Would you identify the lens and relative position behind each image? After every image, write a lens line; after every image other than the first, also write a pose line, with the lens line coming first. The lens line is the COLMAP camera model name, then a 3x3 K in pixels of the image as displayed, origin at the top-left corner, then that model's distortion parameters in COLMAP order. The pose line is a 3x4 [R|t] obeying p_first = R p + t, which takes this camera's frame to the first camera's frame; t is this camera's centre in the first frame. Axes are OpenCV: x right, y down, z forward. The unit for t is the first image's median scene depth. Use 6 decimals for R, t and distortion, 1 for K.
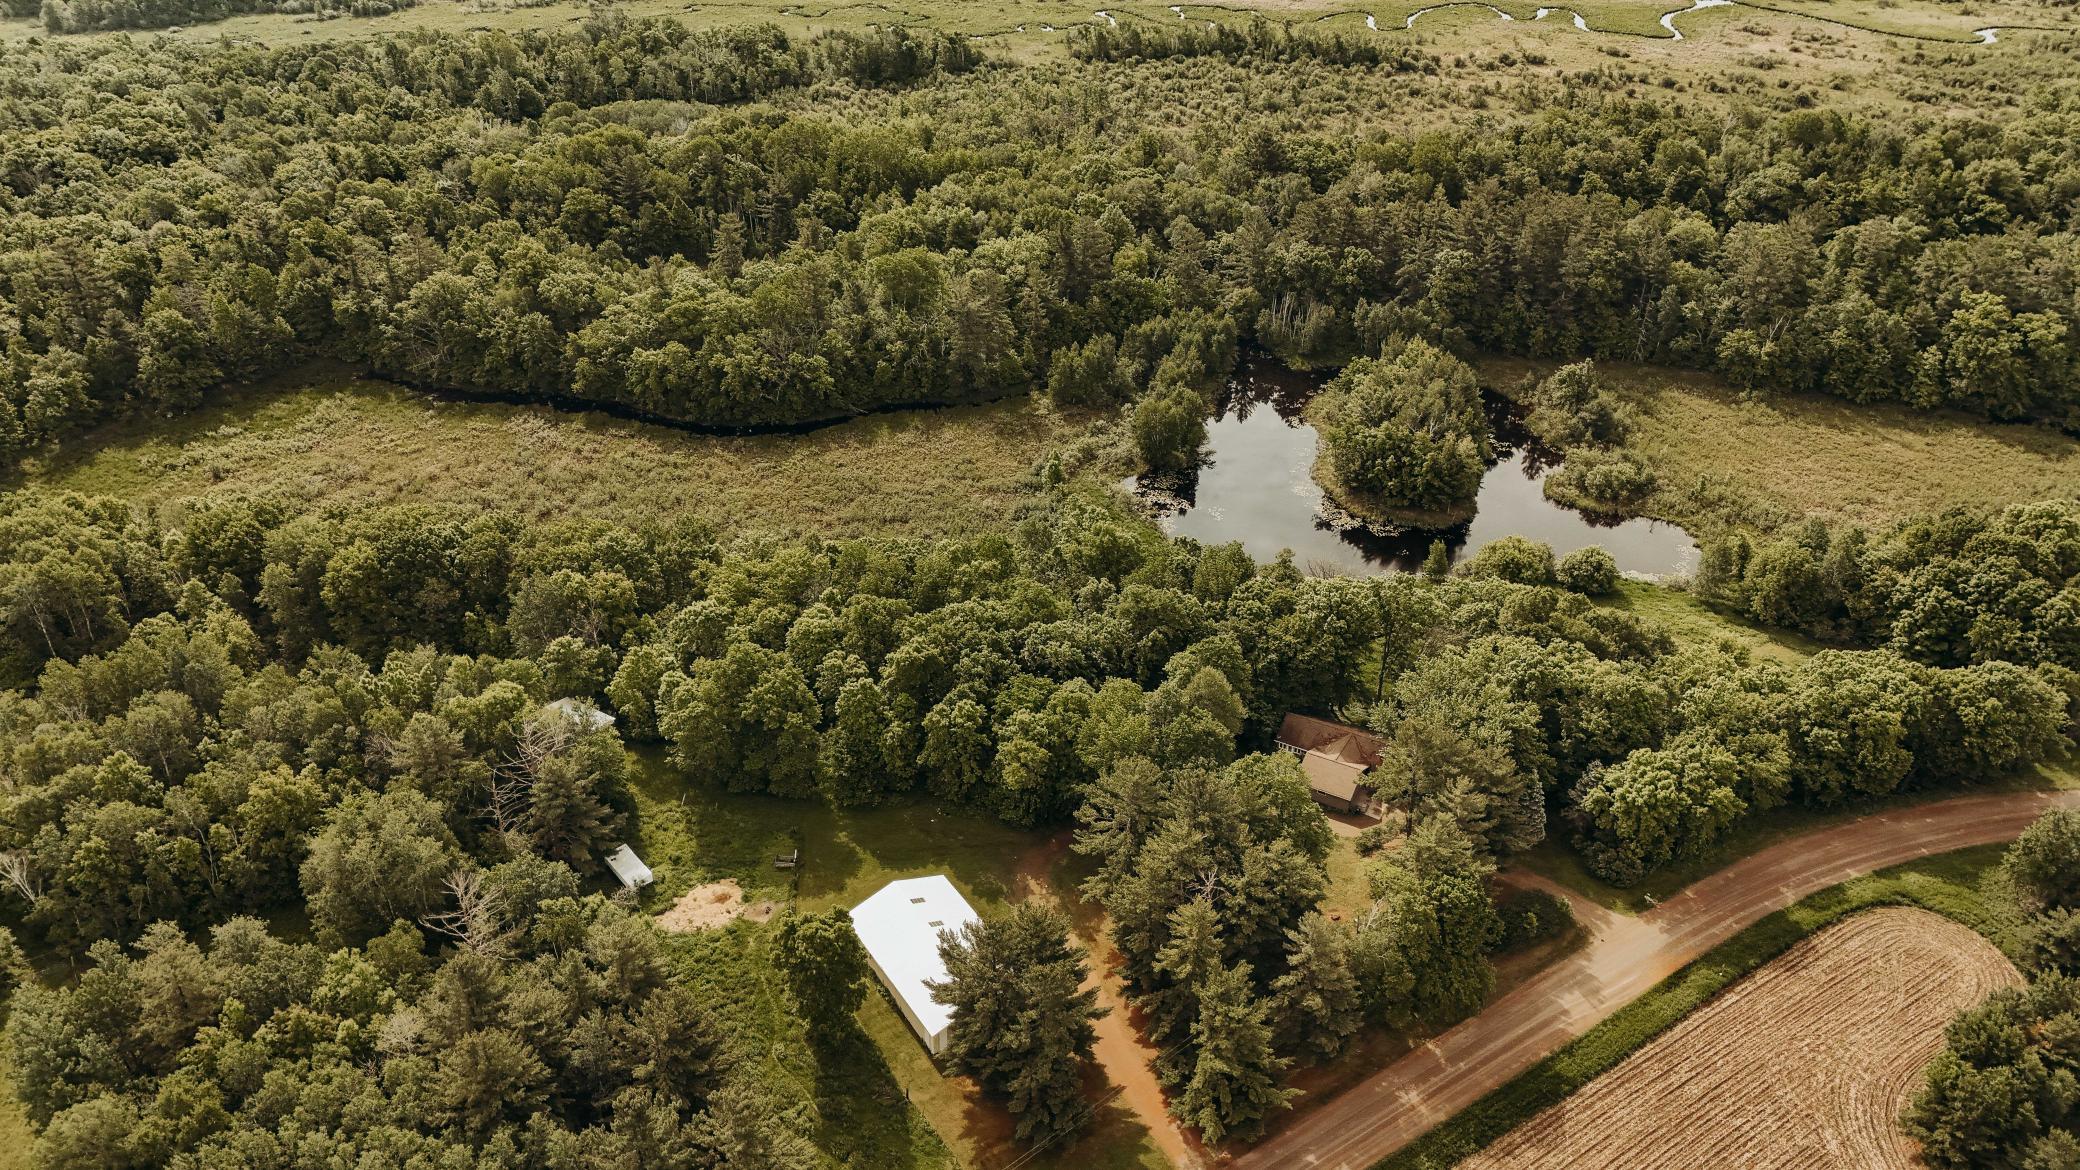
lens RADIAL K [[1498.2, 0, 1078.9], [0, 1498.2, 585.7], [0, 0, 1]] dist [0.075374, -0.074157]
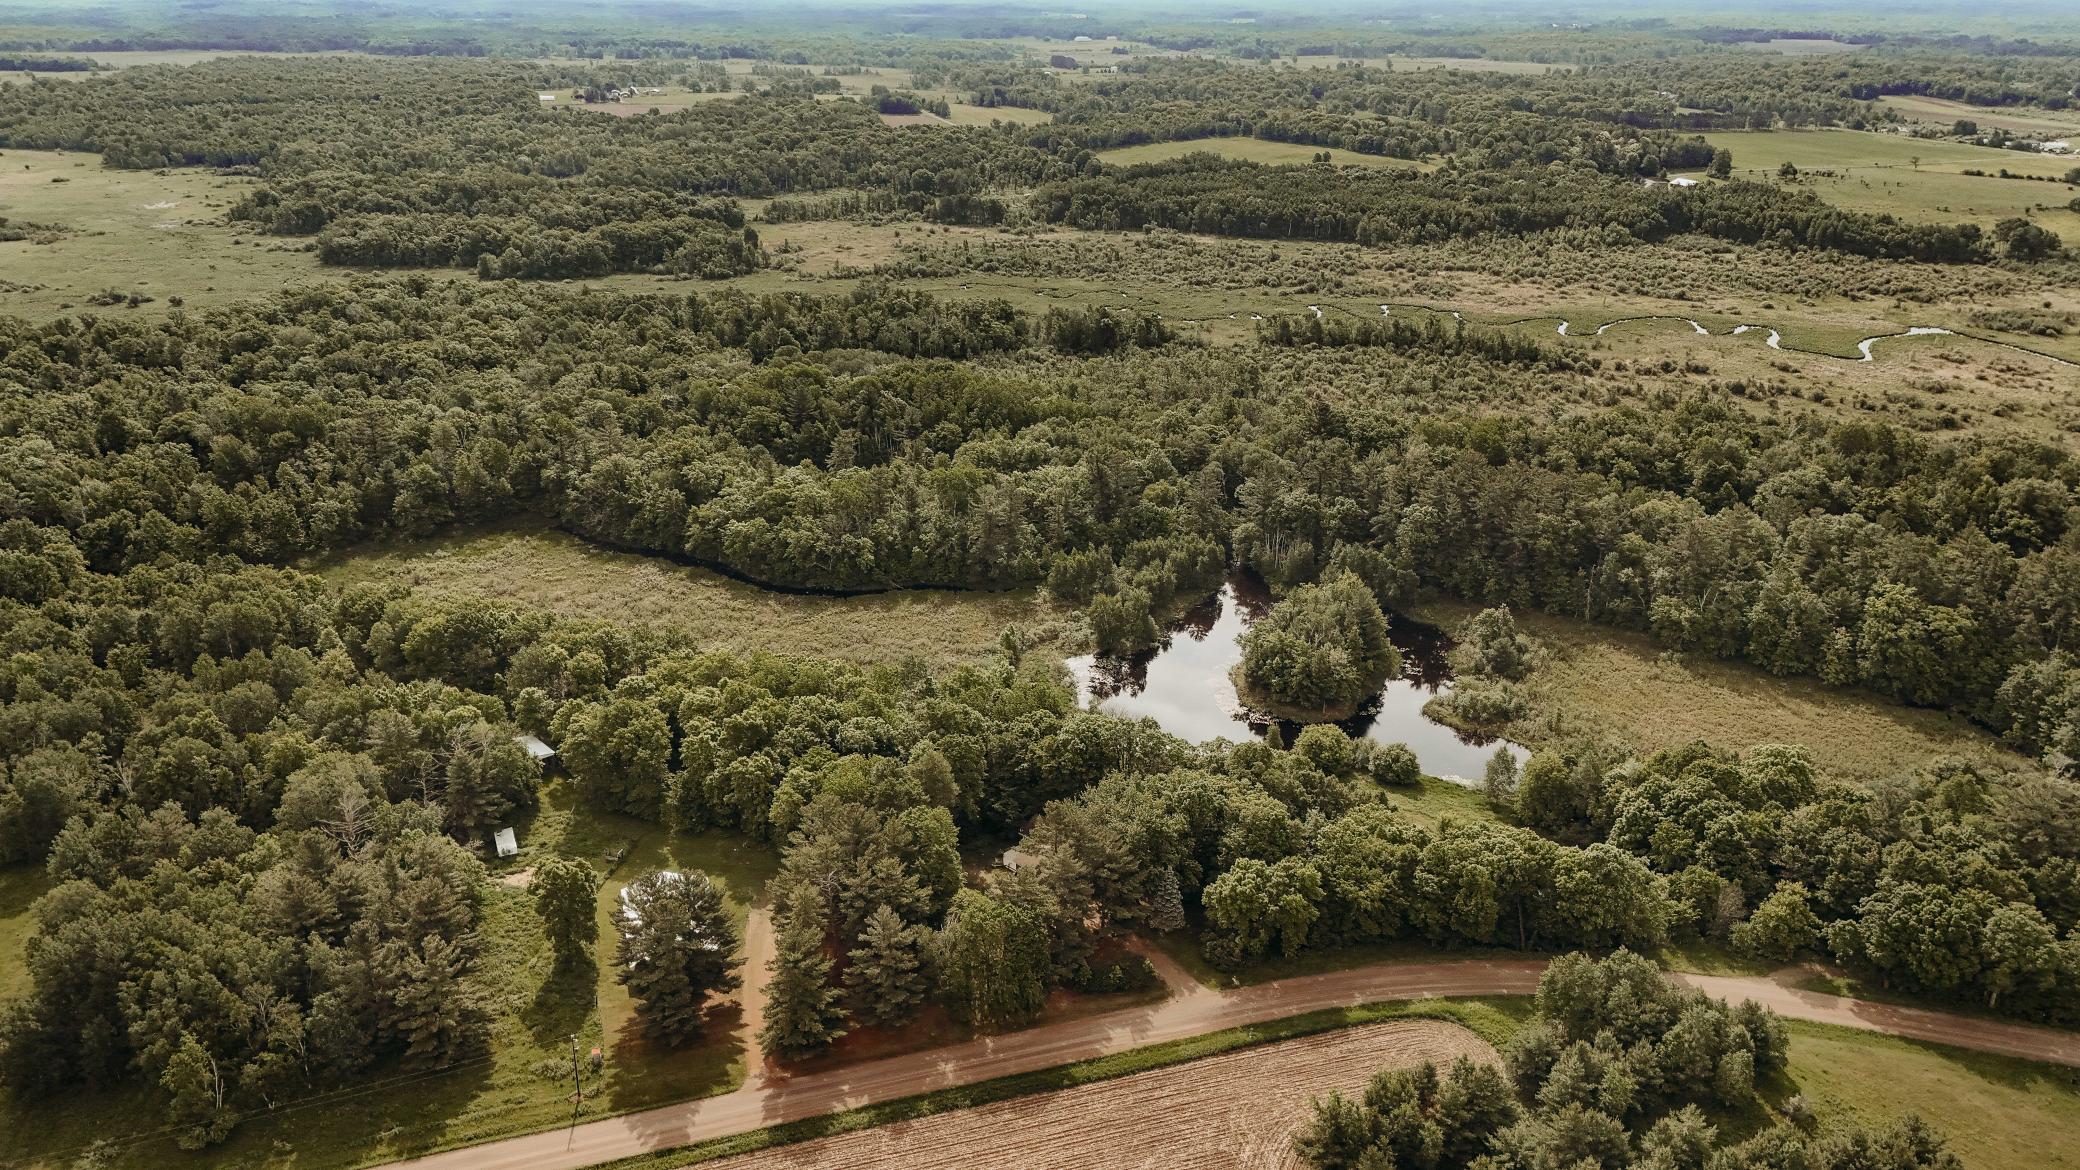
lens RADIAL K [[1498.2, 0, 1078.9], [0, 1498.2, 585.7], [0, 0, 1]] dist [0.075374, -0.074157]
pose [[0.966996, 0.097844, -0.235255, 0.286006], [-0.138370, 0.976970, -0.162431, 0.061566], [0.213945, 0.189622, 0.958265, -0.144689]]
